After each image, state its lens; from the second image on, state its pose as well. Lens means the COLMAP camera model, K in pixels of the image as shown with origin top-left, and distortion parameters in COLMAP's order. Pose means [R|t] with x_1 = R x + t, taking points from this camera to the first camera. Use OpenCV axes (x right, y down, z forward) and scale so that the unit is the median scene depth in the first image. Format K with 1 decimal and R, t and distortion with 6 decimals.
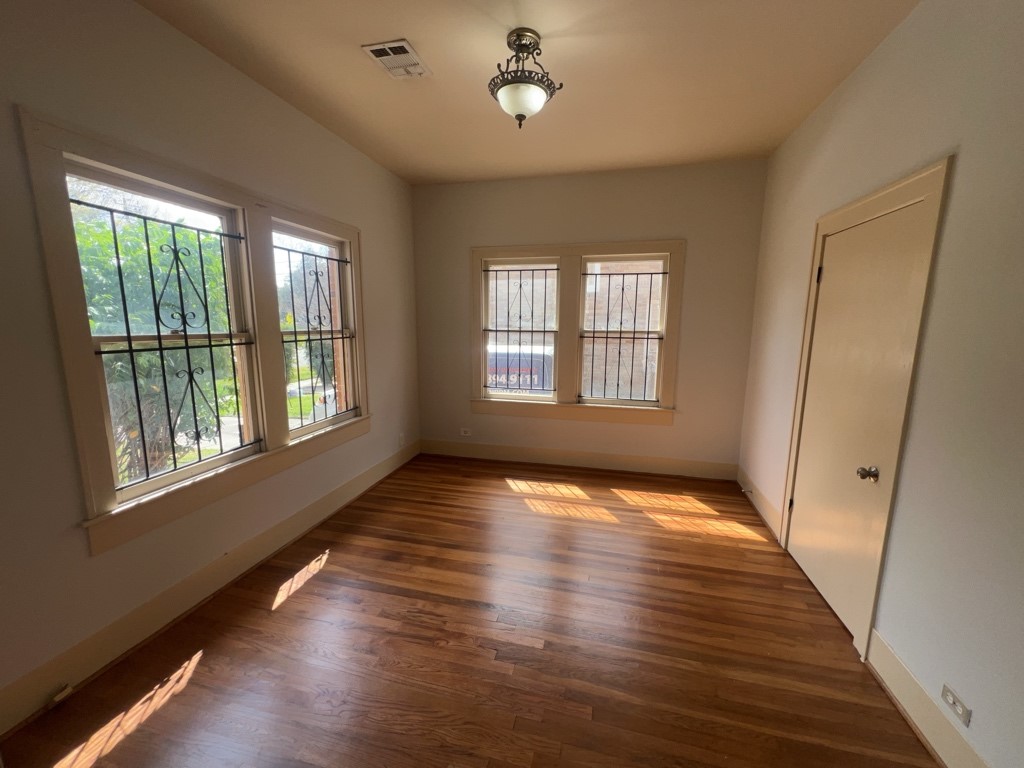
lens RADIAL K [[403.3, 0, 510.6], [0, 403.3, 387.0], [0, 0, 1]] dist [-0.001124, -0.000080]
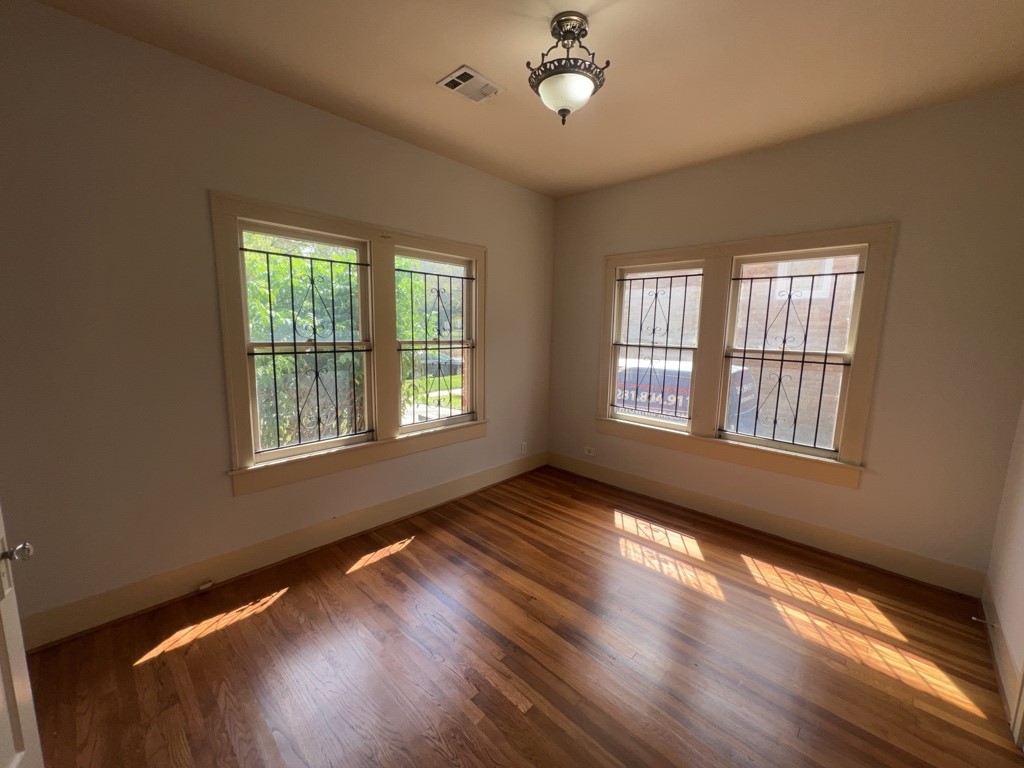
lens RADIAL K [[403.3, 0, 510.6], [0, 403.3, 387.0], [0, 0, 1]] dist [-0.001124, -0.000080]
pose [[0.869304, 0.083120, -0.487239, 0.232748], [-0.094240, 0.995548, 0.001697, -0.028975], [0.485211, 0.044442, 0.873267, 0.105678]]
